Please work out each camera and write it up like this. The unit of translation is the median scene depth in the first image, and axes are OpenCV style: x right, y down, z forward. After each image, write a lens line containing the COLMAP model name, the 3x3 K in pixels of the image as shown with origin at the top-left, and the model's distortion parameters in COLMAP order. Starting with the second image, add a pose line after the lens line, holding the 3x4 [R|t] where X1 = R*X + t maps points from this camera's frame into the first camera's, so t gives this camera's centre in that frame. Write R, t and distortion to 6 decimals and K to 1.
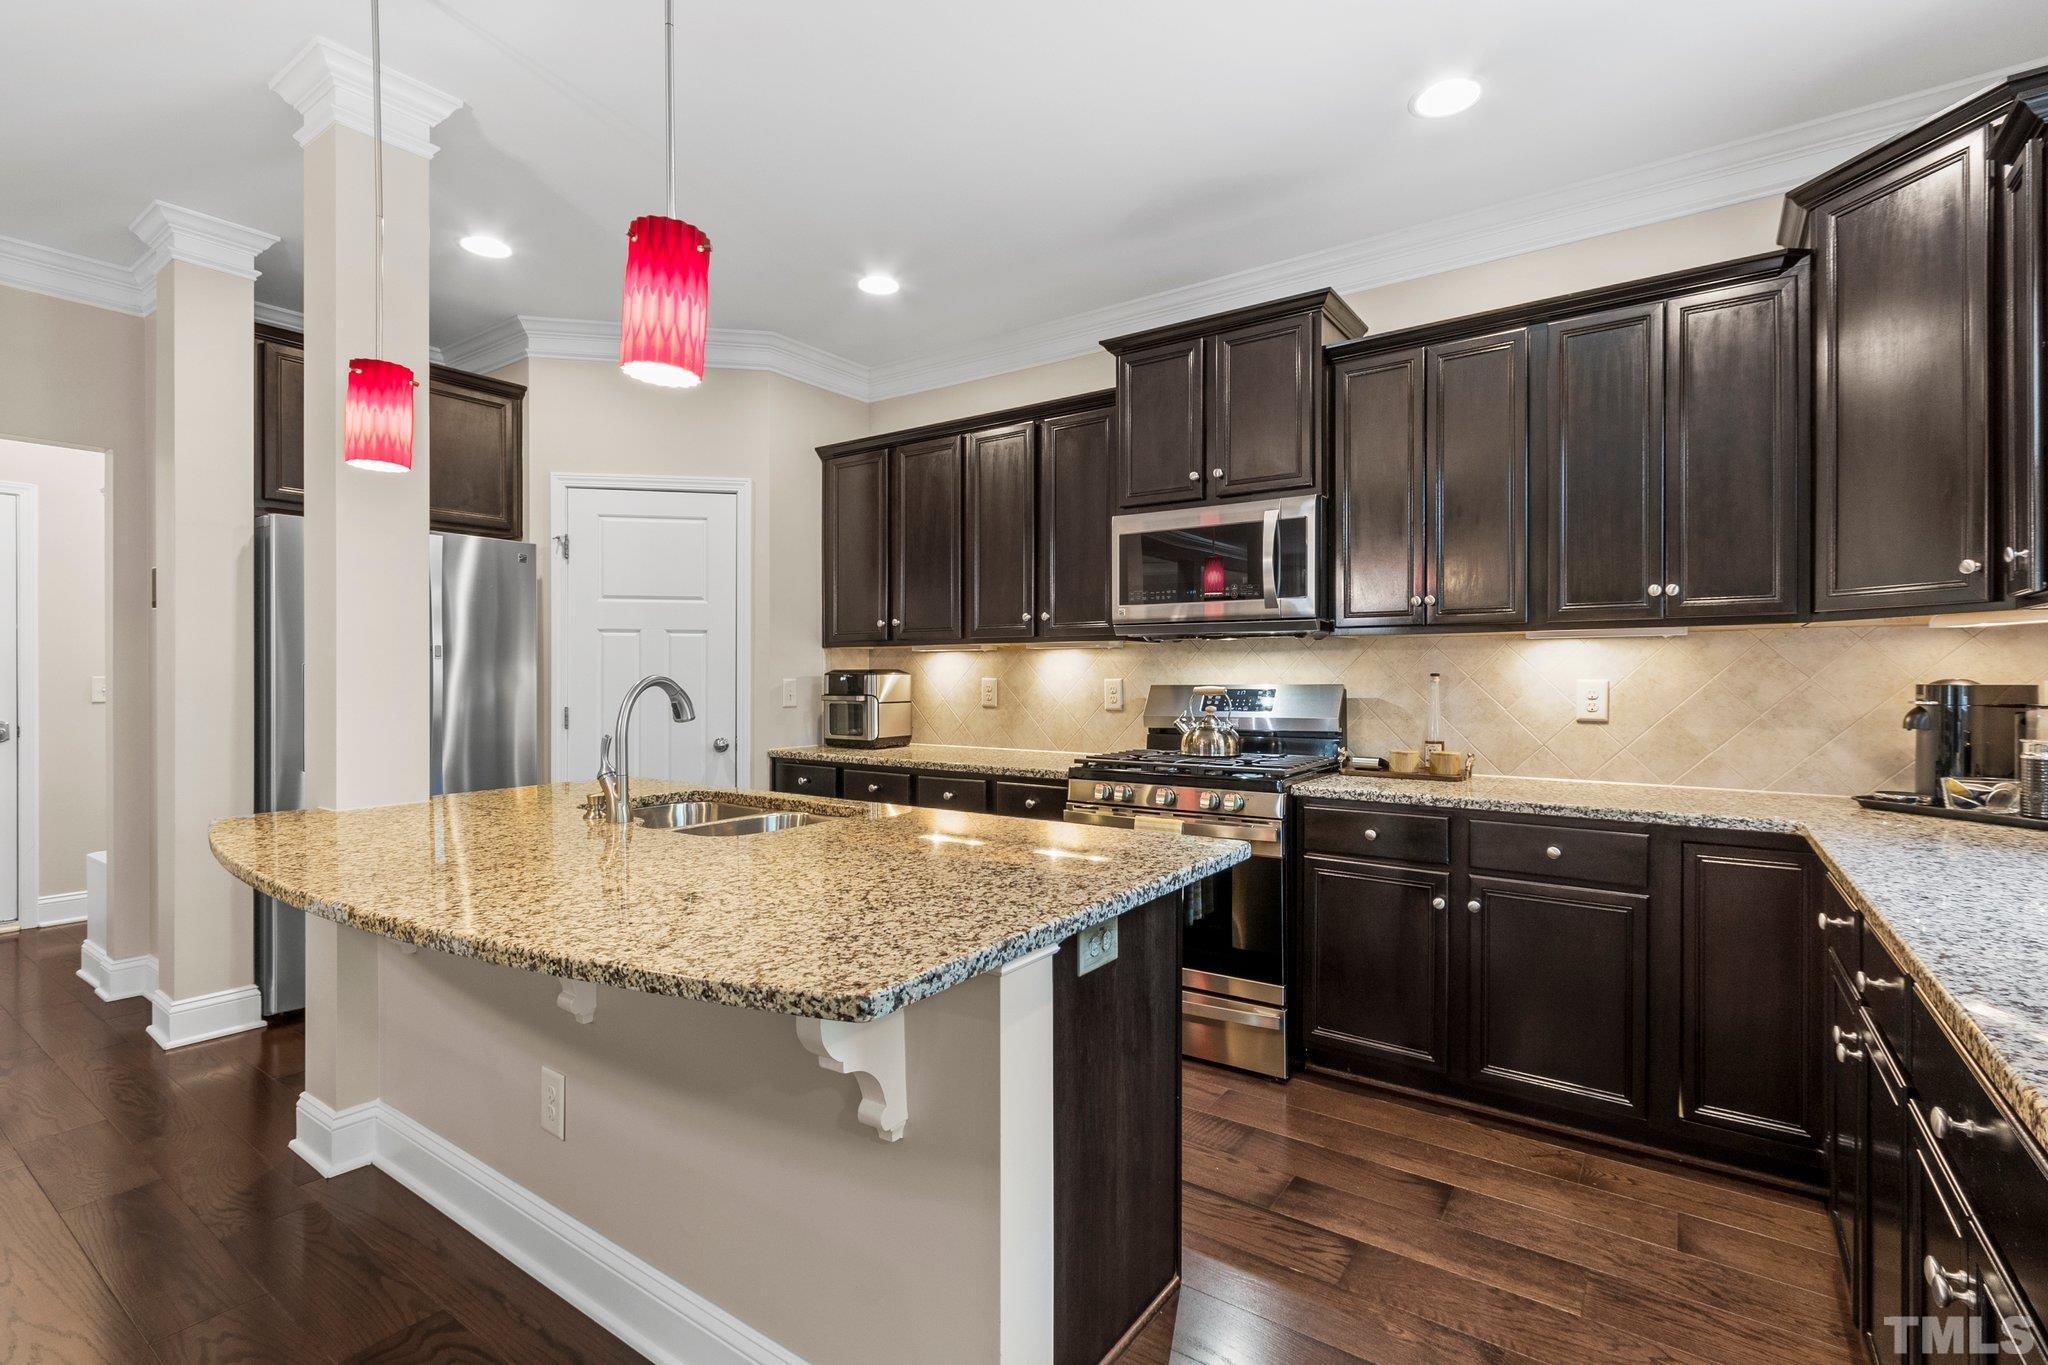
lens RADIAL K [[940.6, 0, 1021.8], [0, 940.6, 678.9], [0, 0, 1]] dist [0.005490, -0.002601]
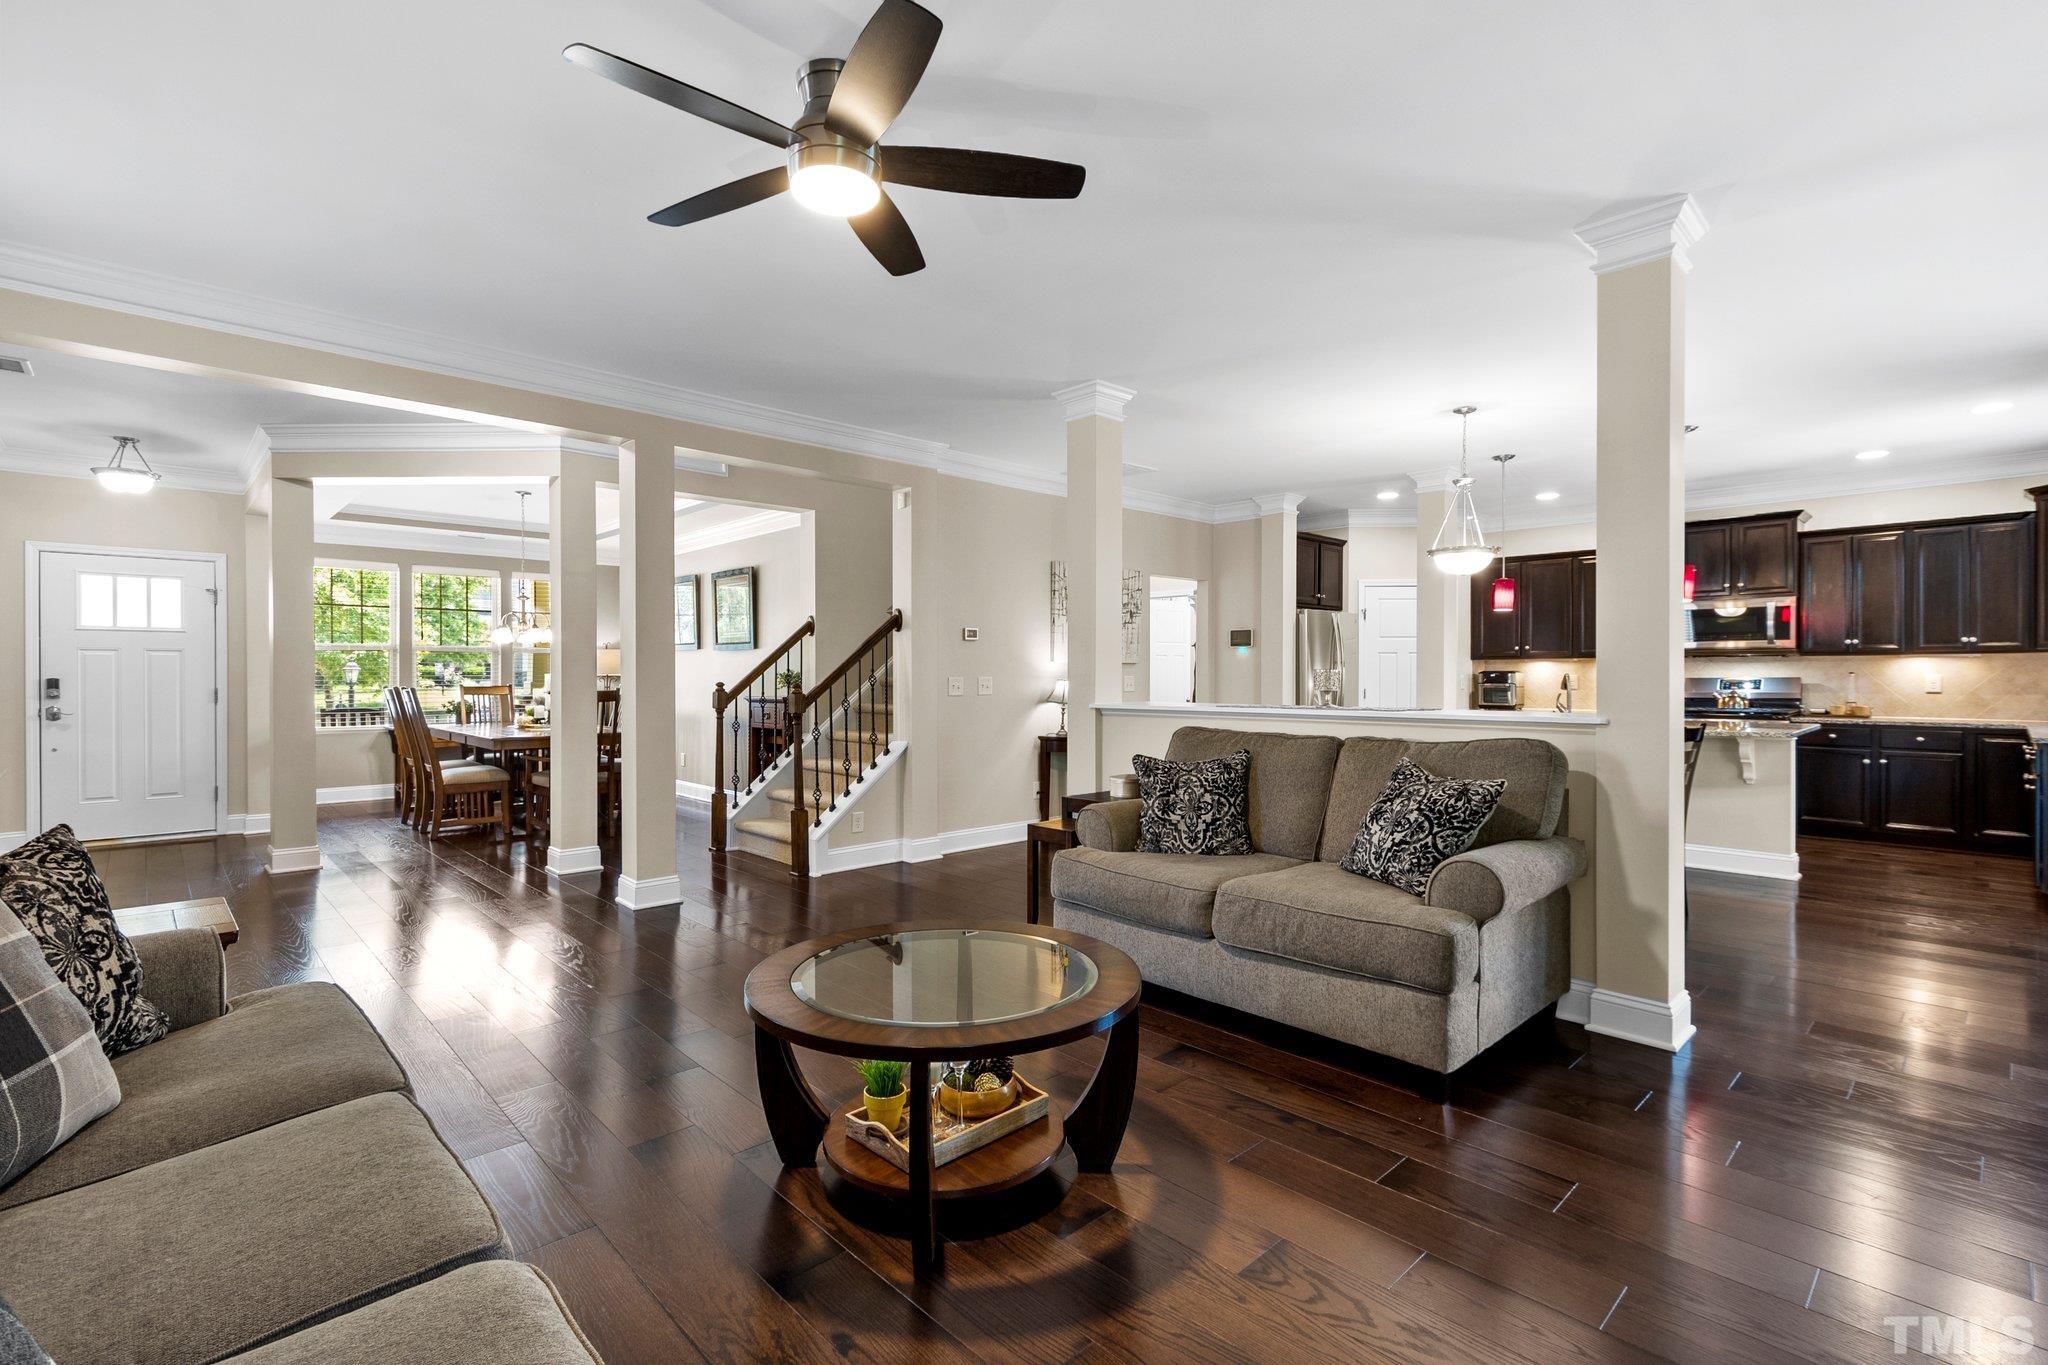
lens RADIAL K [[940.6, 0, 1024.6], [0, 940.6, 679.8], [0, 0, 1]] dist [0.005490, -0.002601]
pose [[0.980384, 0.000565, -0.197095, -1.095809], [-0.000147, 0.999998, 0.002133, 0.008361], [0.197096, -0.002062, 0.980382, -1.663661]]
